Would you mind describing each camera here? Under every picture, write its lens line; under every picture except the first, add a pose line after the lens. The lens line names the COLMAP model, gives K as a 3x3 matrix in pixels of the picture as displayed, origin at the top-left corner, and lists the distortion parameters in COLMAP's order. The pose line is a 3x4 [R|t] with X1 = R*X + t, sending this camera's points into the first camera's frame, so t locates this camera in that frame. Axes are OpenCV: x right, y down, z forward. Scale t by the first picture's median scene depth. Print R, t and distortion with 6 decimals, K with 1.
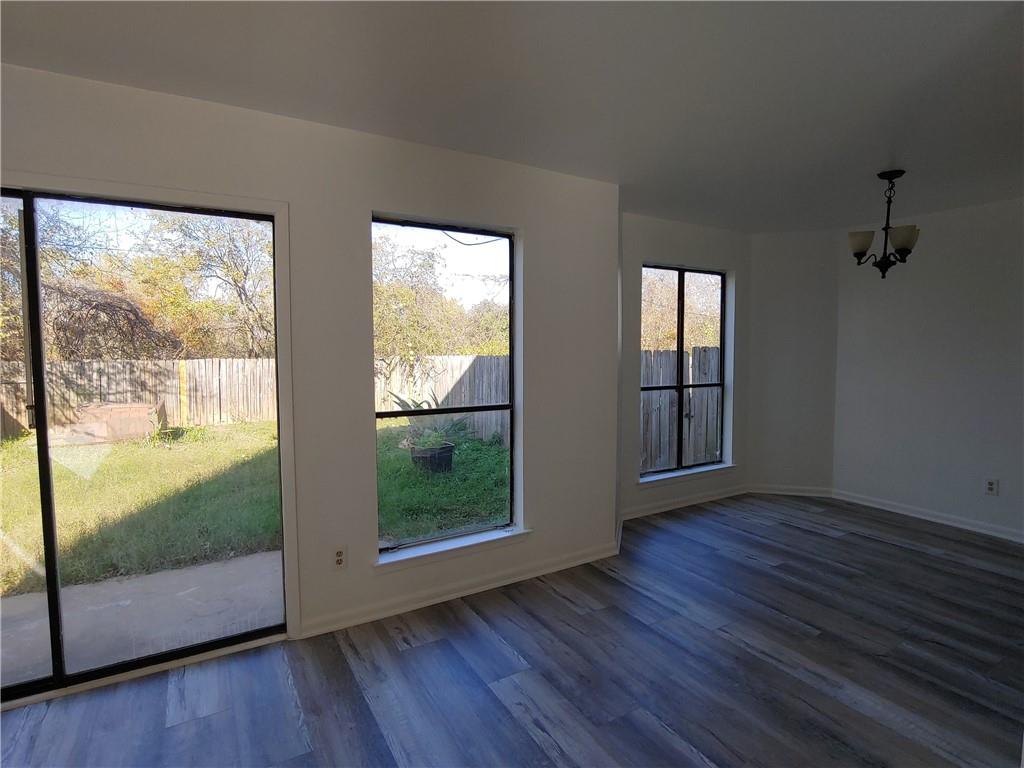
lens RADIAL K [[533.8, 0, 514.7], [0, 533.8, 376.4], [0, 0, 1]] dist [-0.002743, -0.000187]
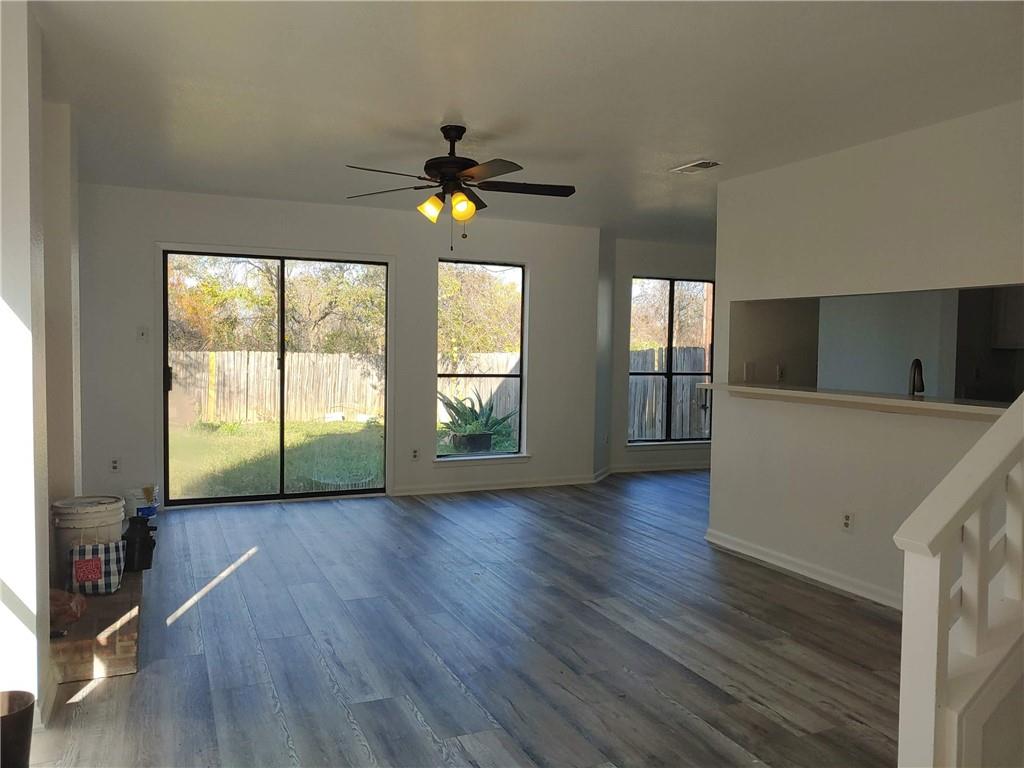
lens RADIAL K [[828.4, 0, 512.0], [0, 828.4, 384.0], [0, 0, 1]] dist [0.089582, -0.001156]
pose [[0.992730, 0.024700, -0.117800, 0.173177], [-0.026544, 0.999548, -0.014106, 0.079274], [0.117398, 0.017131, 0.992937, -0.955745]]
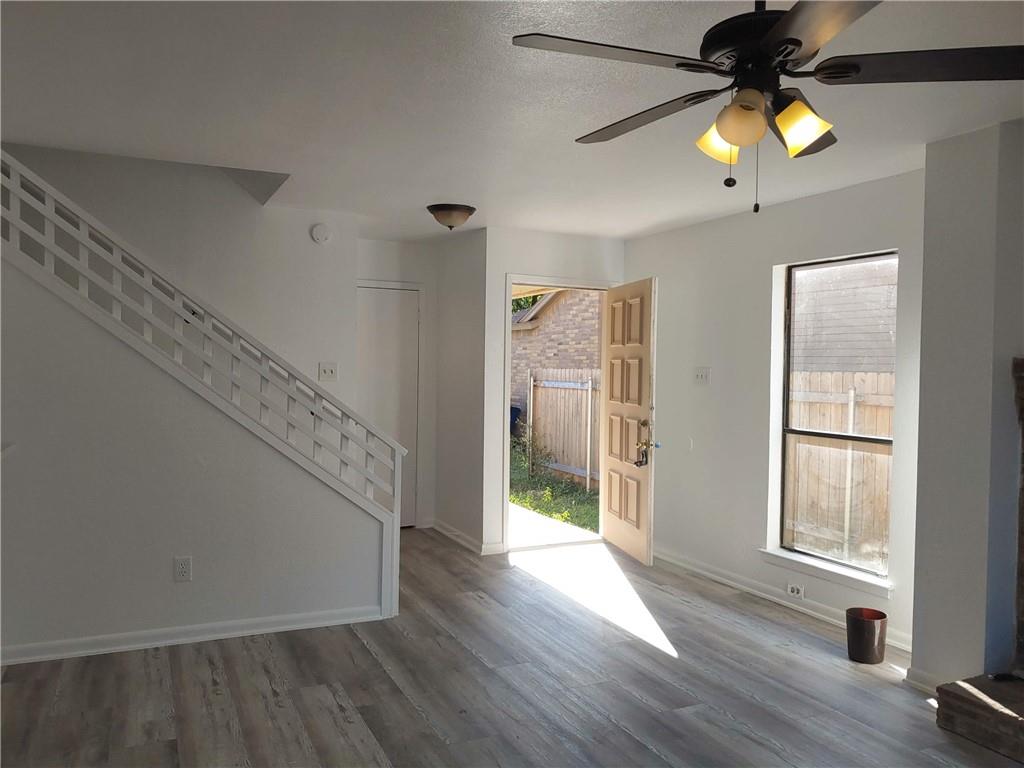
lens RADIAL K [[828.4, 0, 512.0], [0, 828.4, 384.0], [0, 0, 1]] dist [0.089582, -0.001156]
pose [[-0.995406, -0.016729, 0.094274, -0.472073], [-0.008965, 0.996577, 0.082183, -0.659982], [-0.095326, 0.080961, -0.992148, 8.783749]]
